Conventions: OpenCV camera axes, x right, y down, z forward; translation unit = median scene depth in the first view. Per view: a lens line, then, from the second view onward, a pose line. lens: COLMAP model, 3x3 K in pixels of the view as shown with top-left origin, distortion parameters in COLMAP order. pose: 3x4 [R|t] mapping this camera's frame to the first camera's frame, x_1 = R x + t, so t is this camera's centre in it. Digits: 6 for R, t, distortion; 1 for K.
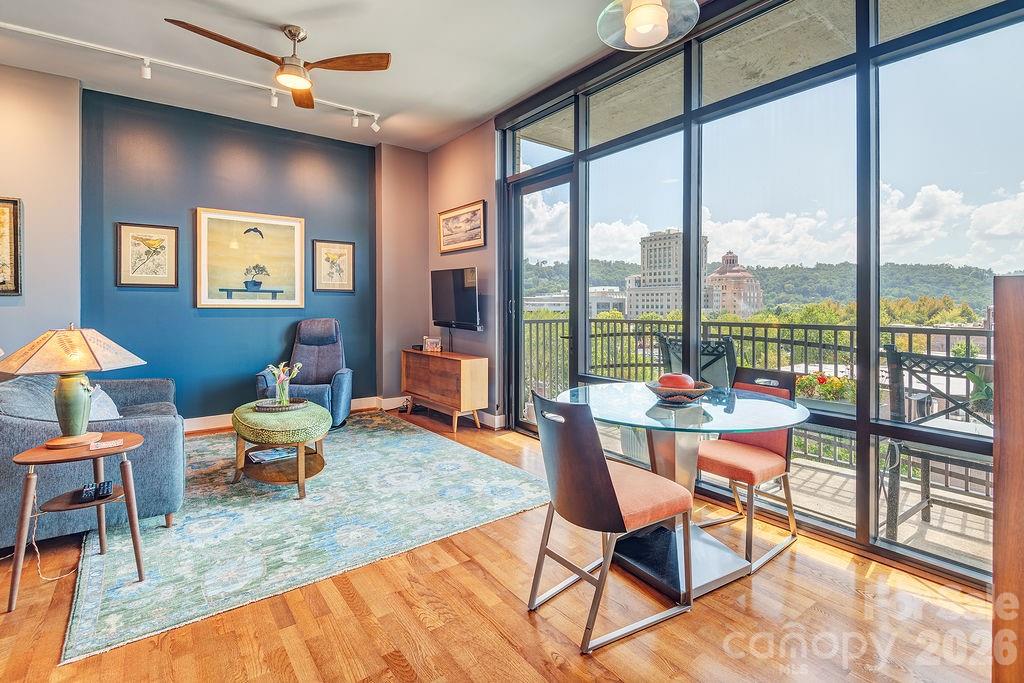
lens RADIAL K [[484.8, 0, 517.0], [0, 484.8, 301.3], [0, 0, 1]] dist [0.015424, -0.009270]
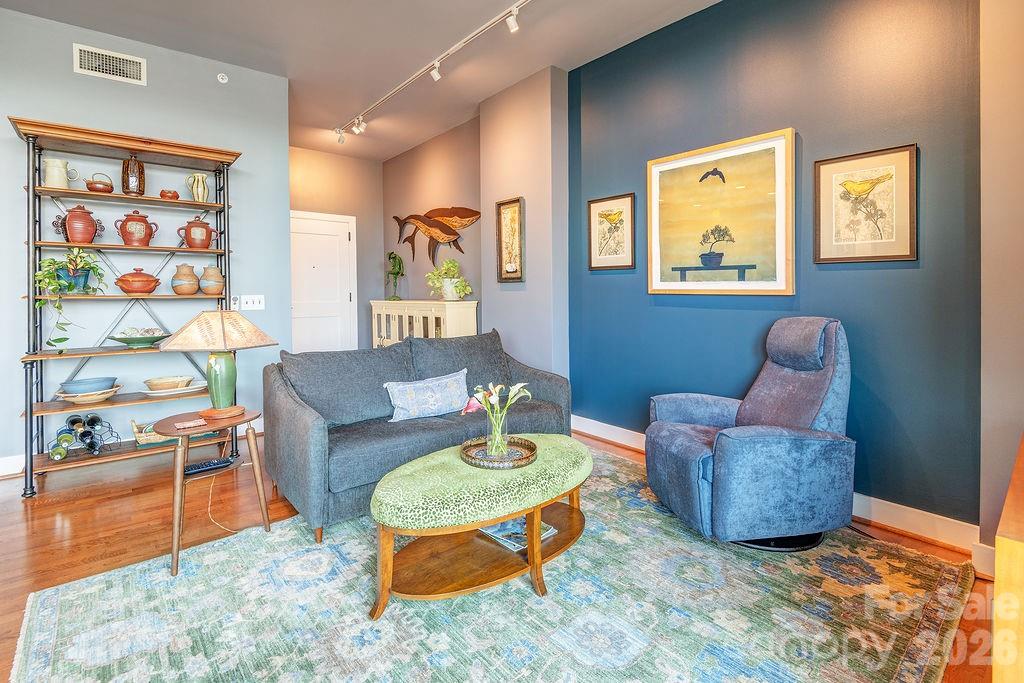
lens RADIAL K [[484.8, 0, 506.9], [0, 484.8, 293.7], [0, 0, 1]] dist [0.015424, -0.009270]
pose [[0.026882, 0.009718, -0.999591, 0.096102], [0.009658, 0.999904, 0.009981, 0.003847], [0.999592, -0.009922, 0.026786, 0.730389]]
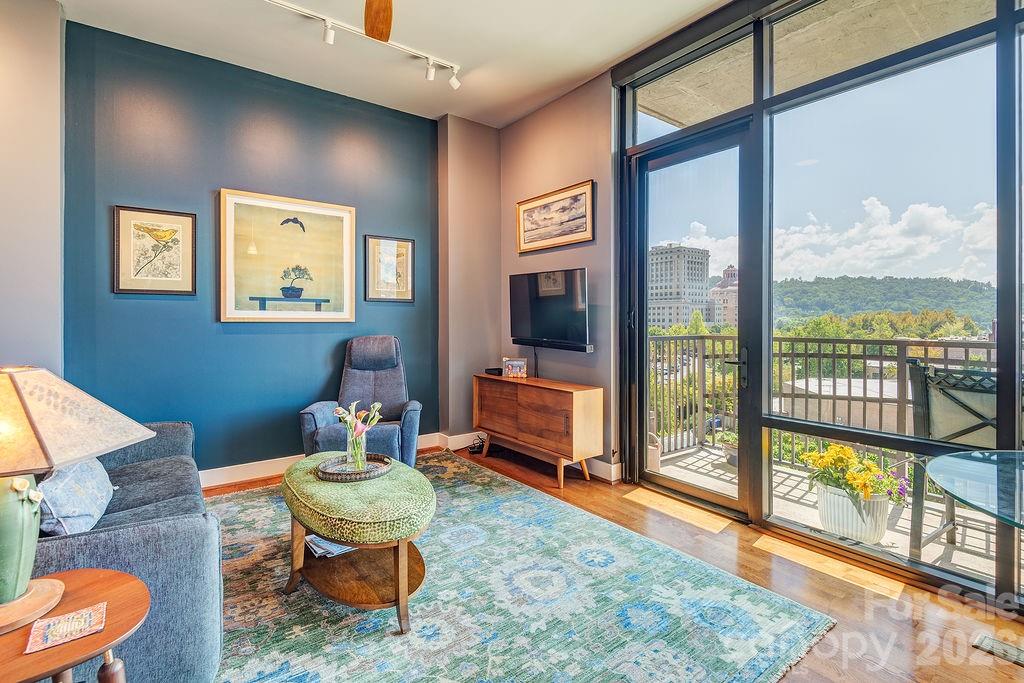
lens RADIAL K [[484.8, 0, 516.2], [0, 484.8, 312.7], [0, 0, 1]] dist [0.015424, -0.009270]
pose [[0.999974, -0.000209, -0.007247, -0.188322], [0.000178, 0.999991, -0.004308, 0.002399], [0.007248, 0.004306, 0.999964, 0.243030]]
